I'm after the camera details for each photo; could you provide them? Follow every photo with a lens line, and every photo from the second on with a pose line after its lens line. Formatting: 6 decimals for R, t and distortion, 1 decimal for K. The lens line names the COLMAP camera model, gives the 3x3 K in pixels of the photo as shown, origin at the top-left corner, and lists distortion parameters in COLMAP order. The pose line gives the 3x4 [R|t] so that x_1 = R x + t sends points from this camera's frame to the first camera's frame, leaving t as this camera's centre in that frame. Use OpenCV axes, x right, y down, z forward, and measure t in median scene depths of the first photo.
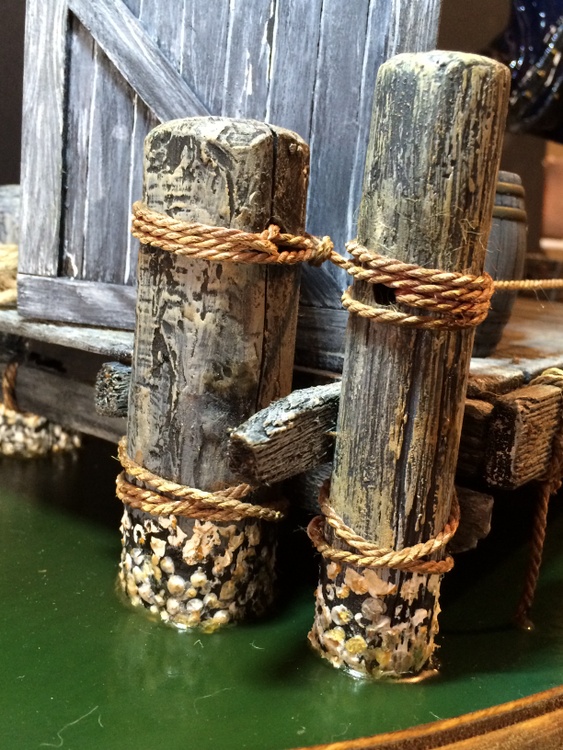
lens RADIAL K [[849.0, 0, 279.8], [0, 849.0, 376.8], [0, 0, 1]] dist [0.039187, 0.000000]
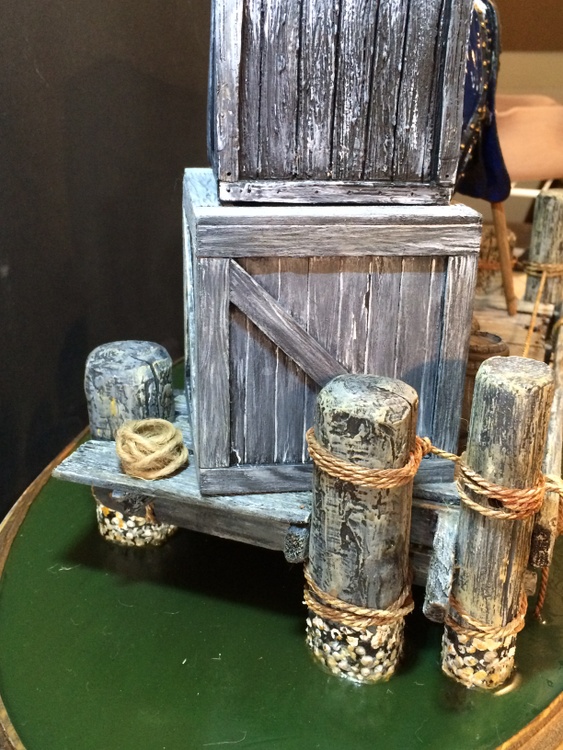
lens RADIAL K [[849.0, 0, 282.5], [0, 849.0, 373.1], [0, 0, 1]] dist [0.039187, 0.000000]
pose [[0.959131, -0.169557, 0.226536, -0.572881], [0.119494, 0.968403, 0.218900, -0.697350], [-0.256494, -0.182884, 0.949086, -0.446976]]
